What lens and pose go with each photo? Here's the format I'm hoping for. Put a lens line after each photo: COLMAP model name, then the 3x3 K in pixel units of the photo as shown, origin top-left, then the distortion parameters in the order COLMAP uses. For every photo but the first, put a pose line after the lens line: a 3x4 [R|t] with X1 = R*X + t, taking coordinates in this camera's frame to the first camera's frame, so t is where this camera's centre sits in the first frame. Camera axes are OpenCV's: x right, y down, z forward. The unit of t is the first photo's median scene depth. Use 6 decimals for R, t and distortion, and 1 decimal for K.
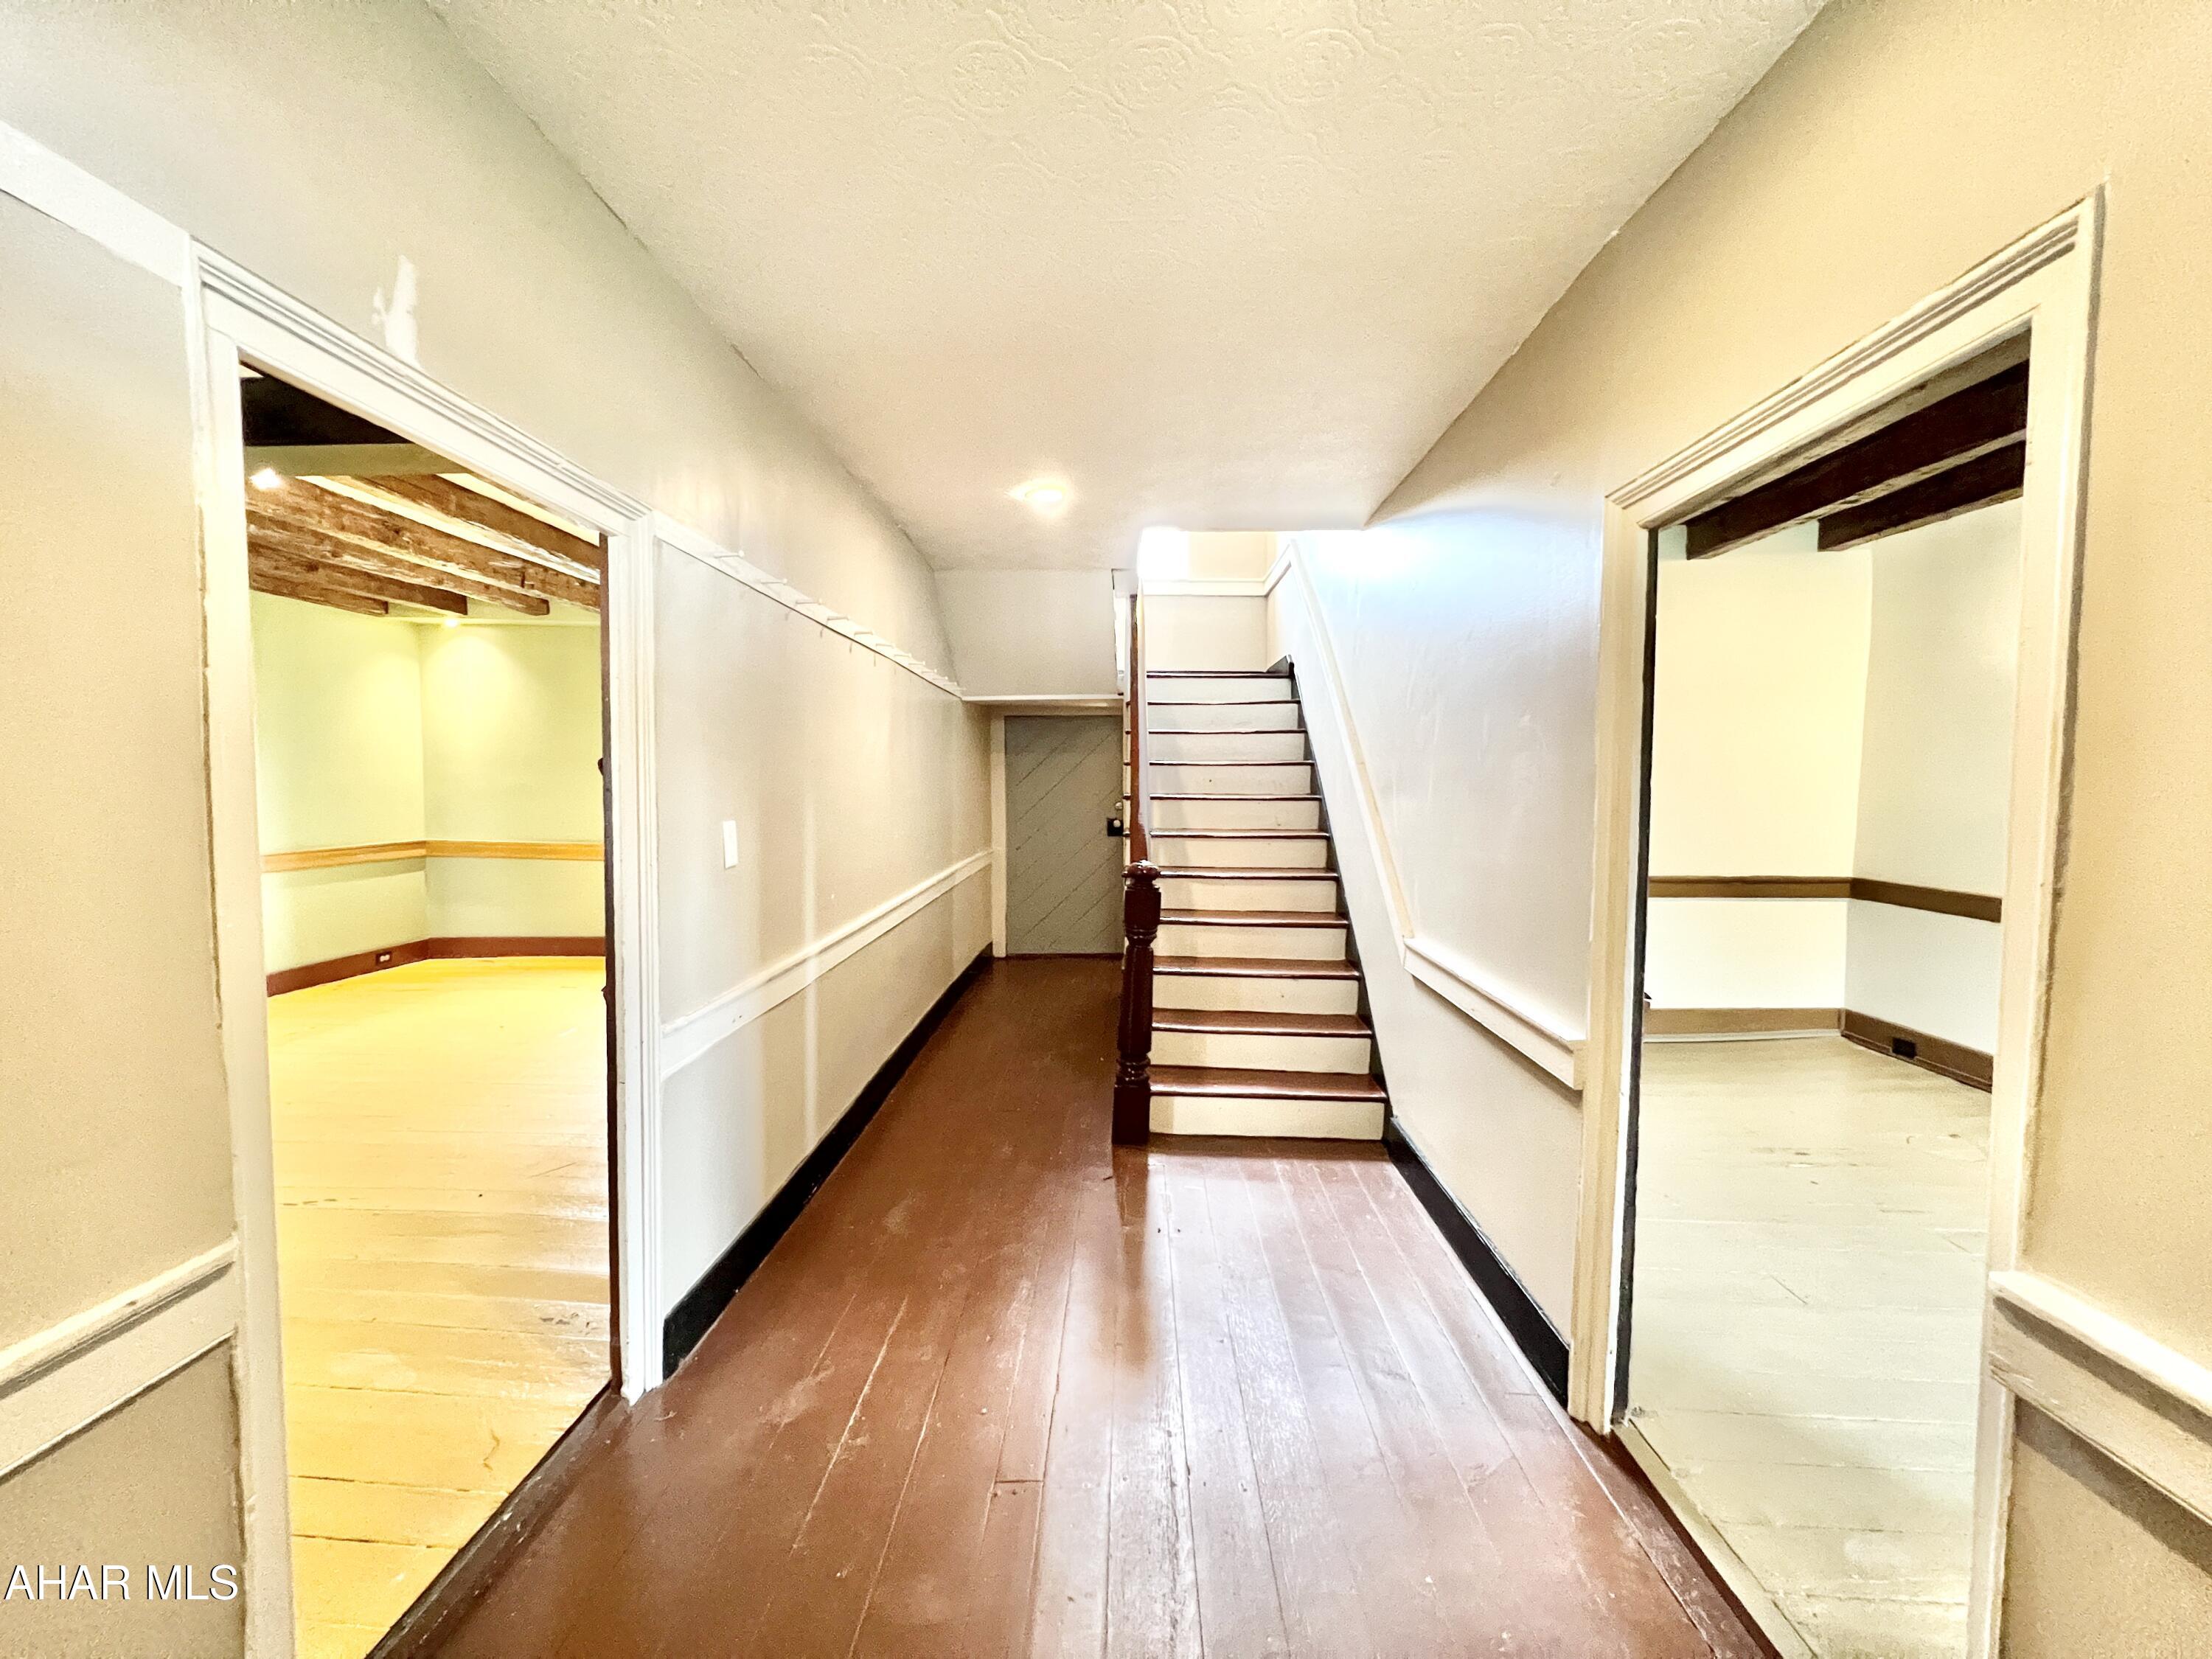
lens RADIAL K [[877.8, 0, 1094.4], [0, 877.8, 827.5], [0, 0, 1]] dist [-0.003141, 0.000253]
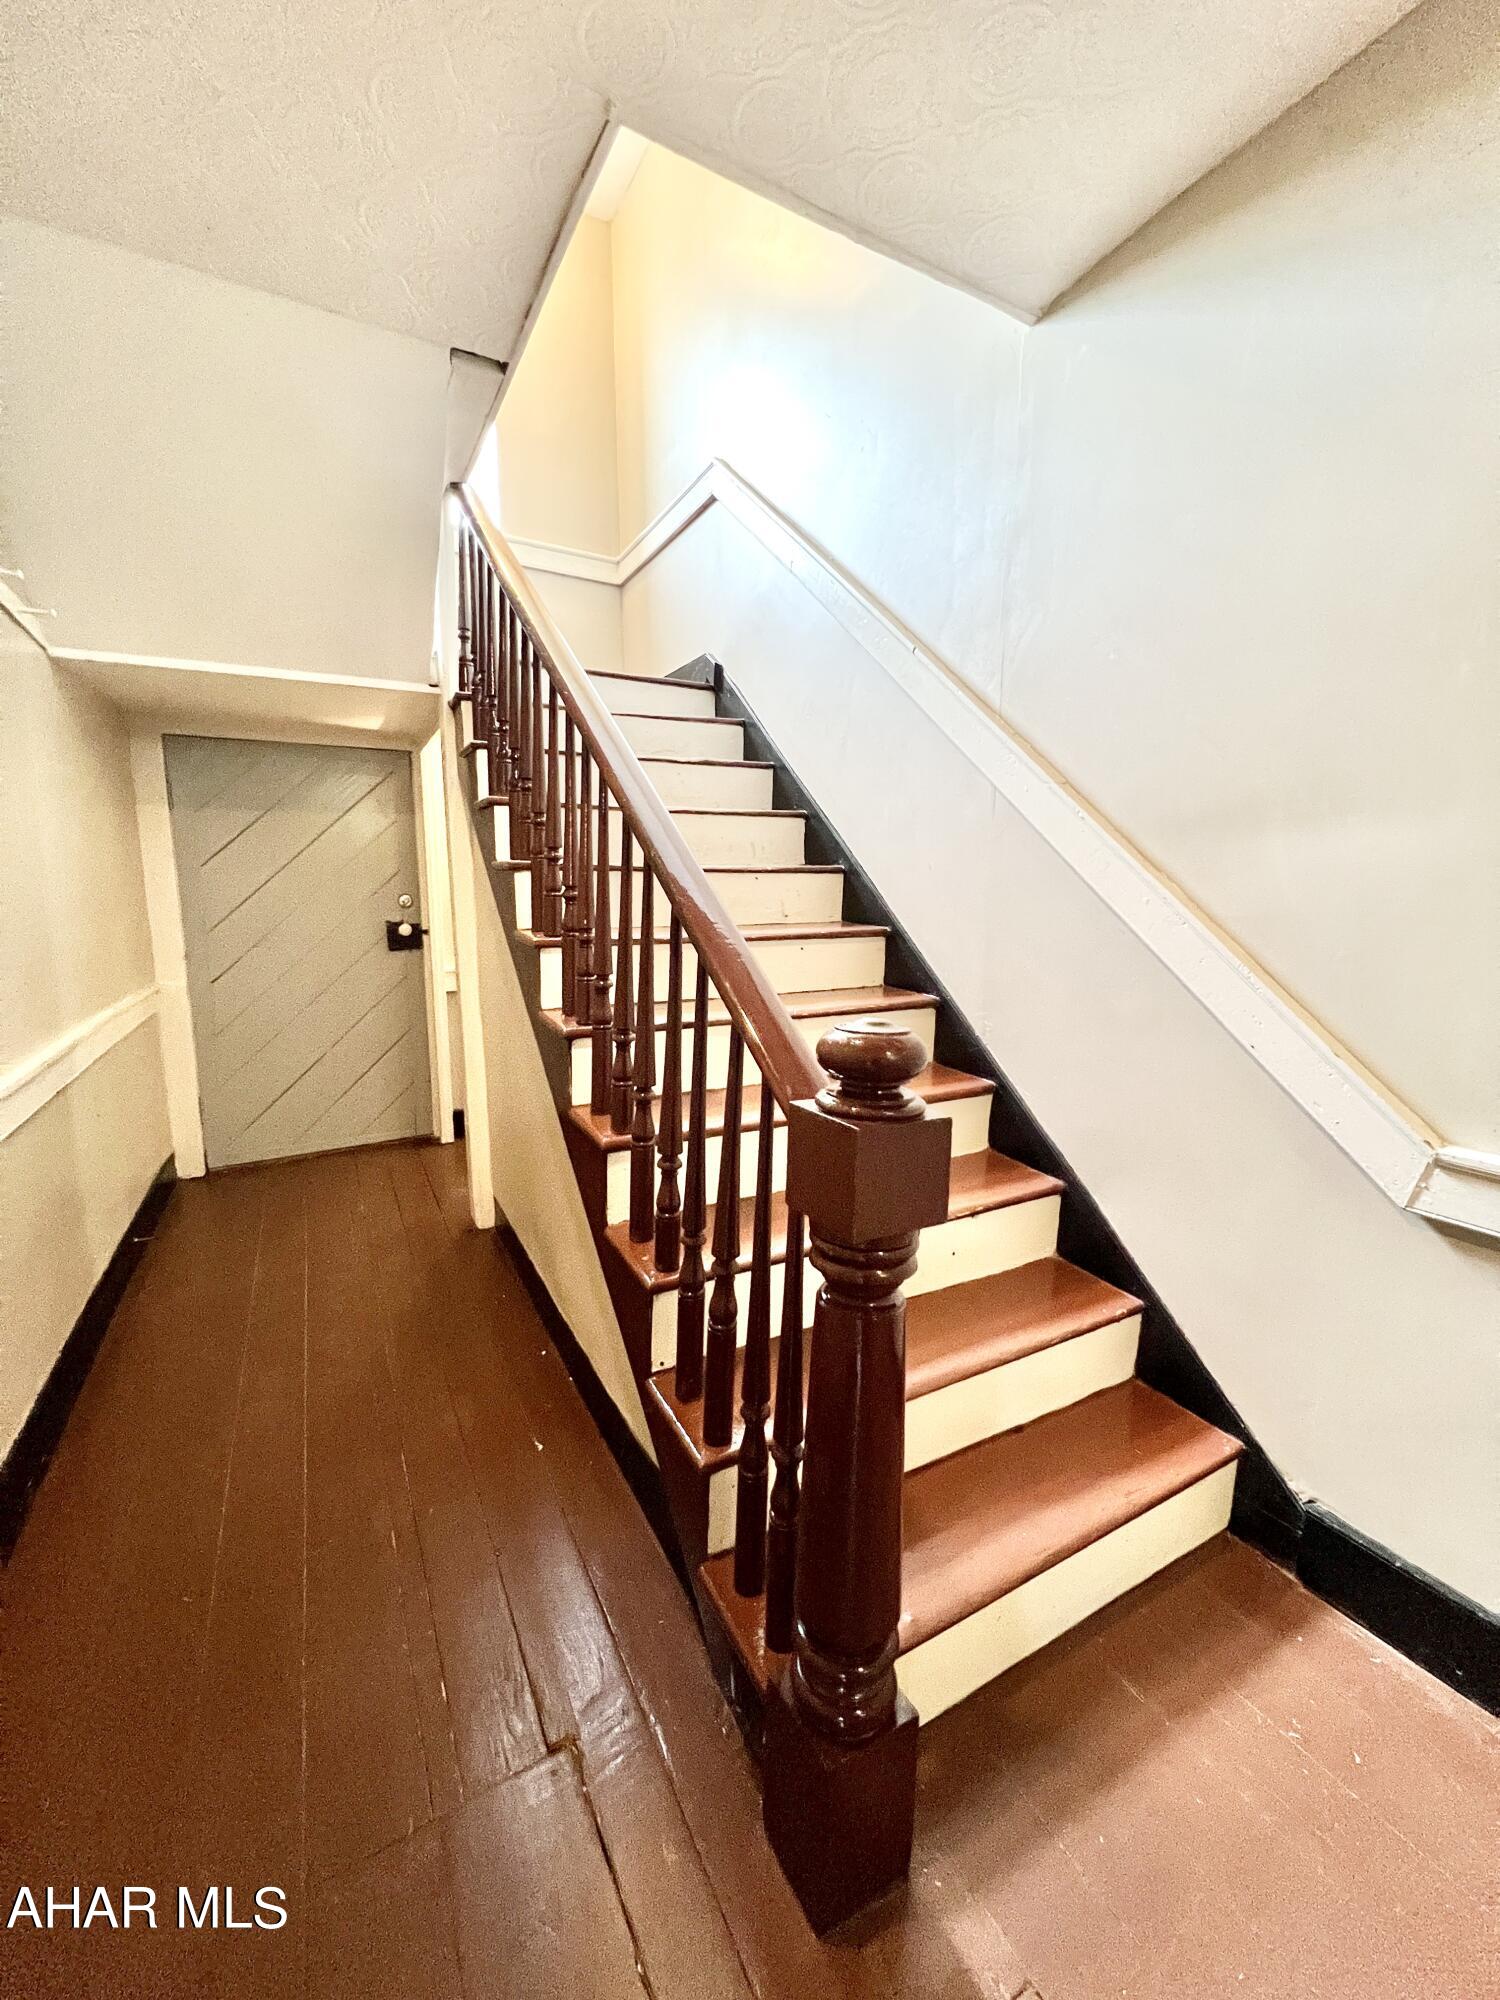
lens RADIAL K [[793.6, 0, 744.3], [0, 793.6, 988.2], [0, 0, 1]] dist [-0.003141, 0.000253]
pose [[0.852887, -0.073723, 0.516864, -0.061772], [0.039964, 0.996294, 0.076161, 0.003228], [-0.520563, -0.044301, 0.852673, 0.406718]]
